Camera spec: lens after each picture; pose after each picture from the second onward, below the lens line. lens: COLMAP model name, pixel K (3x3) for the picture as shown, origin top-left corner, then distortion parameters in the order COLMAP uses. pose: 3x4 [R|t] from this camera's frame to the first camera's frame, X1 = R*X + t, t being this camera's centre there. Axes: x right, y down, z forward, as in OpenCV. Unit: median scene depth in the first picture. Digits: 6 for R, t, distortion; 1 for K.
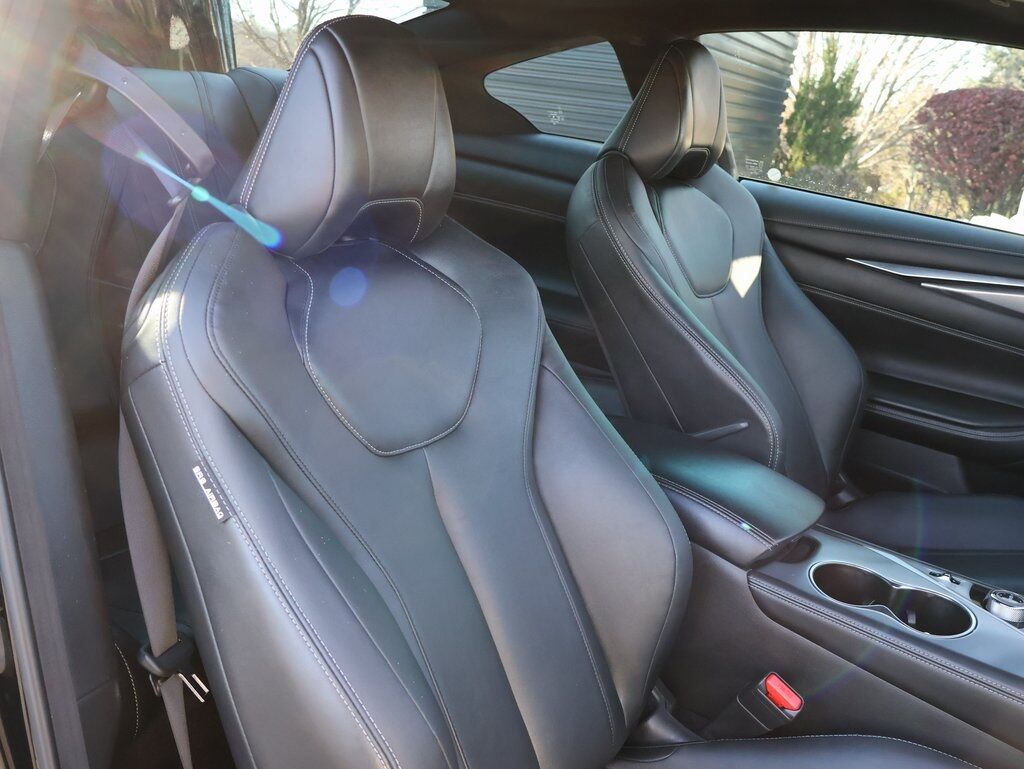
lens RADIAL K [[955.3, 0, 510.4], [0, 955.3, 369.5], [0, 0, 1]] dist [-0.007611, 0.000000]
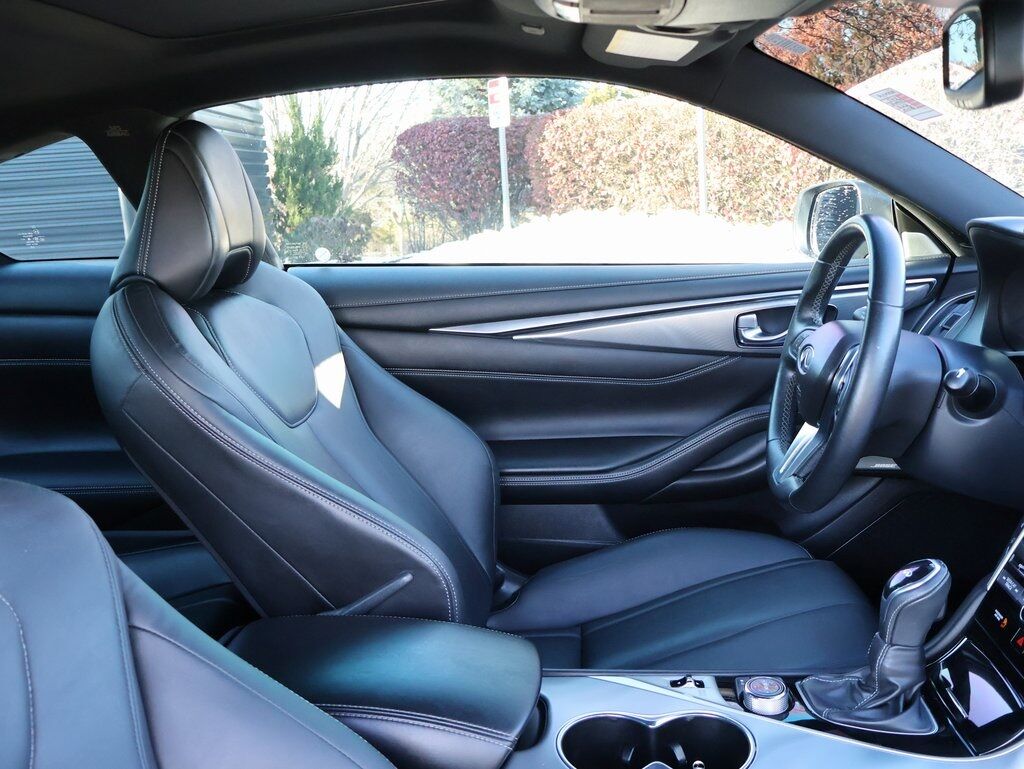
lens RADIAL K [[955.3, 0, 503.2], [0, 955.3, 385.0], [0, 0, 1]] dist [-0.007611, 0.000000]
pose [[0.858962, -0.266615, 0.437151, 0.006054], [0.286184, 0.957924, 0.021906, -0.065391], [-0.424598, 0.106289, 0.899121, 0.168547]]
